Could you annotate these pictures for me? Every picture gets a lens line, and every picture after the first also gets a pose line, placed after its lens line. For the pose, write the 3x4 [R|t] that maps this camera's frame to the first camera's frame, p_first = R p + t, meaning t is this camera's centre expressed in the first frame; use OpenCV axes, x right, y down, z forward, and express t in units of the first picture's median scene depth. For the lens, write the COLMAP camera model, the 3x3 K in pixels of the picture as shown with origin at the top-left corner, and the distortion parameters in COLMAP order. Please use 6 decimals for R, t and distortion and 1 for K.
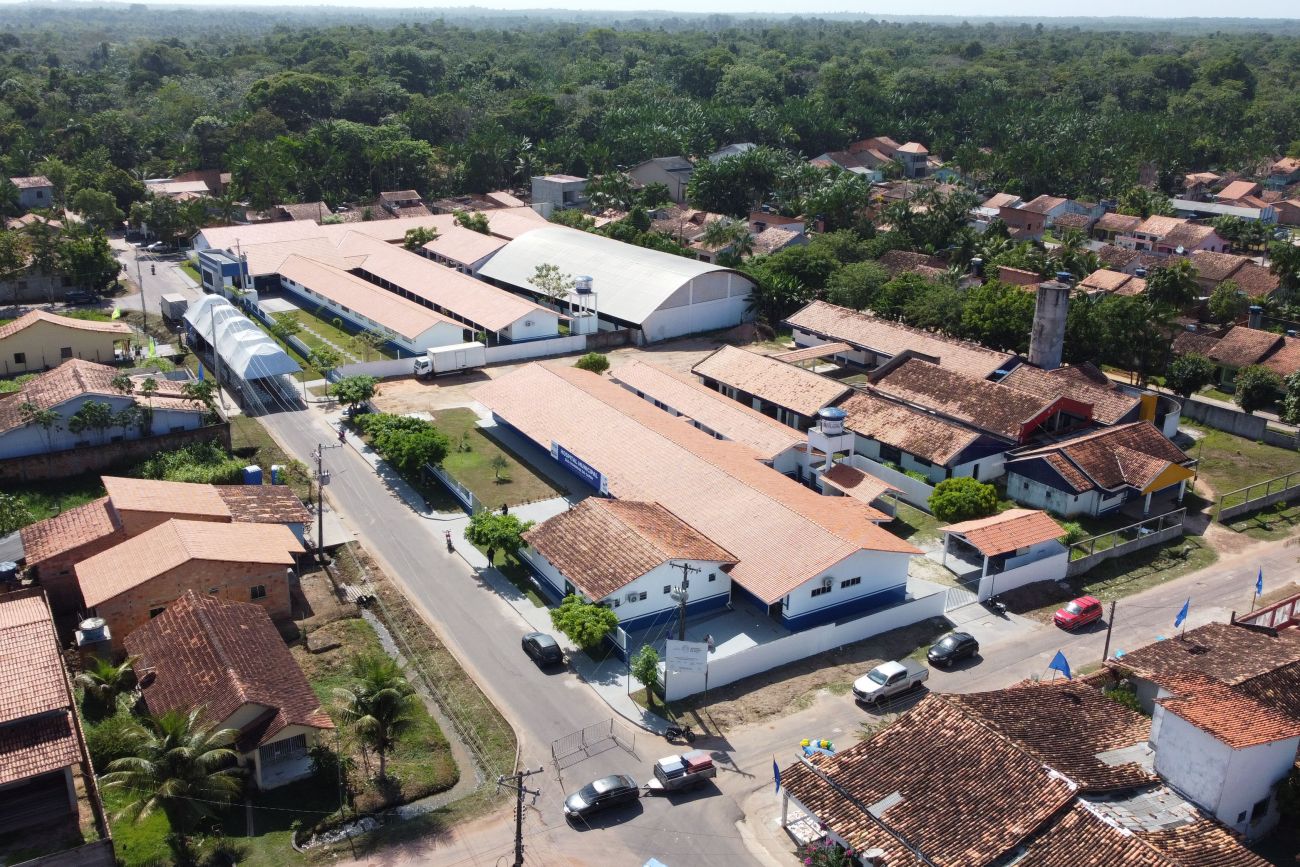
lens RADIAL K [[1169.6, 0, 642.2], [0, 1169.6, 422.5], [0, 0, 1]] dist [0.005294, -0.016085]
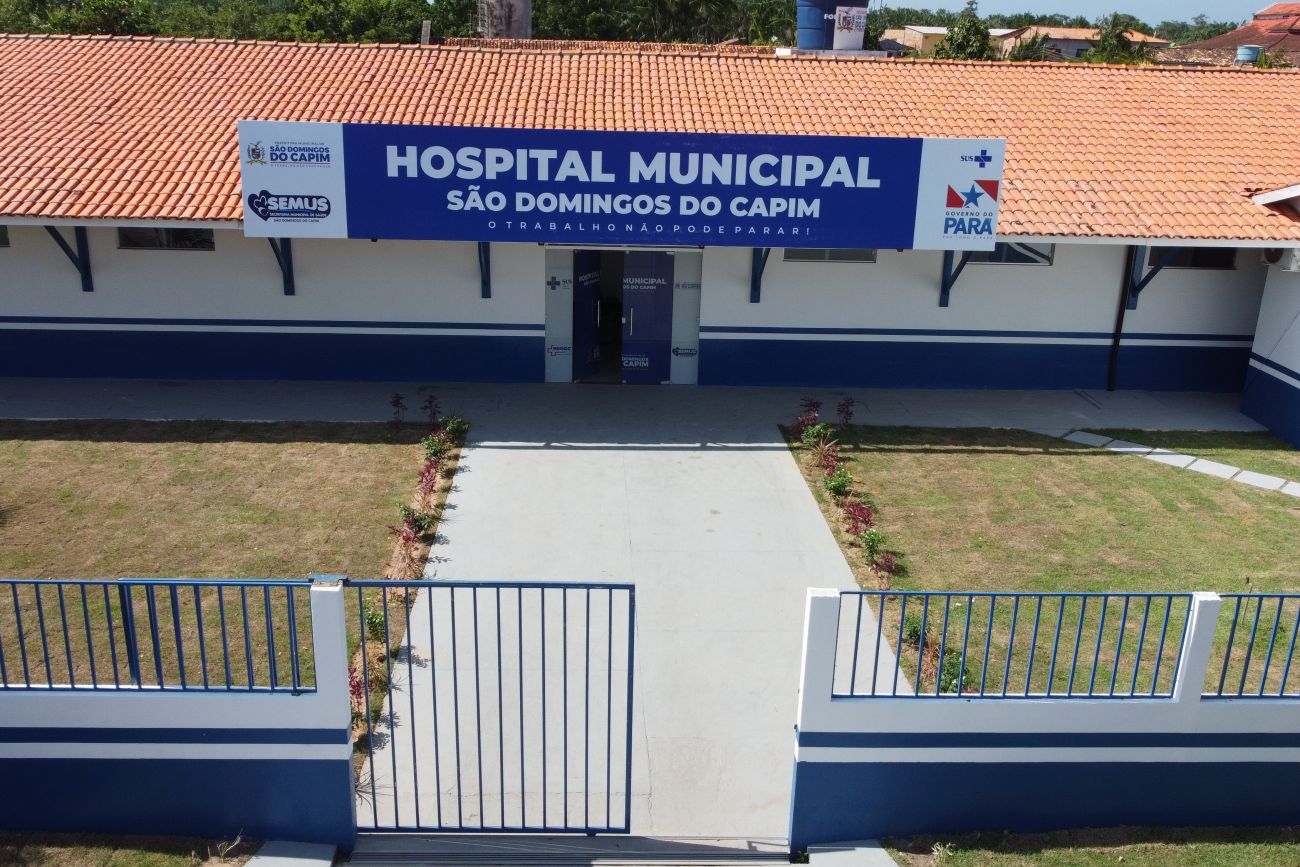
lens RADIAL K [[1169.6, 0, 643.1], [0, 1169.6, 424.4], [0, 0, 1]] dist [0.005294, -0.016085]
pose [[0.471164, -0.281101, 0.836054, -0.177865], [0.274215, 0.947571, 0.164060, 0.038116], [-0.838338, 0.151960, 0.523544, 0.832929]]
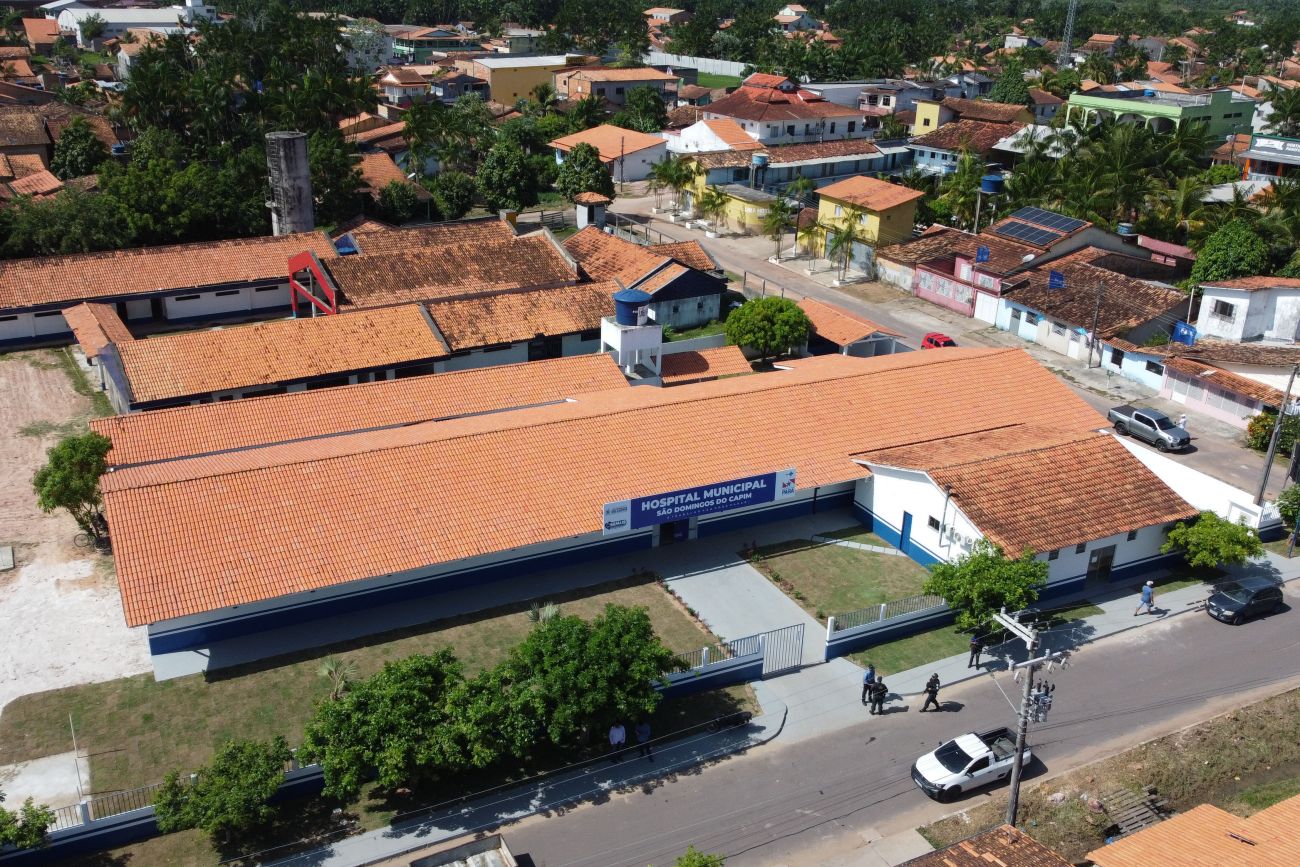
lens RADIAL K [[1169.6, 0, 645.0], [0, 1169.6, 426.4], [0, 0, 1]] dist [0.005294, -0.016085]
pose [[0.067271, -0.389509, 0.918563, -0.496676], [0.303411, 0.885033, 0.353071, -0.177659], [-0.950482, 0.254950, 0.177719, 0.832812]]
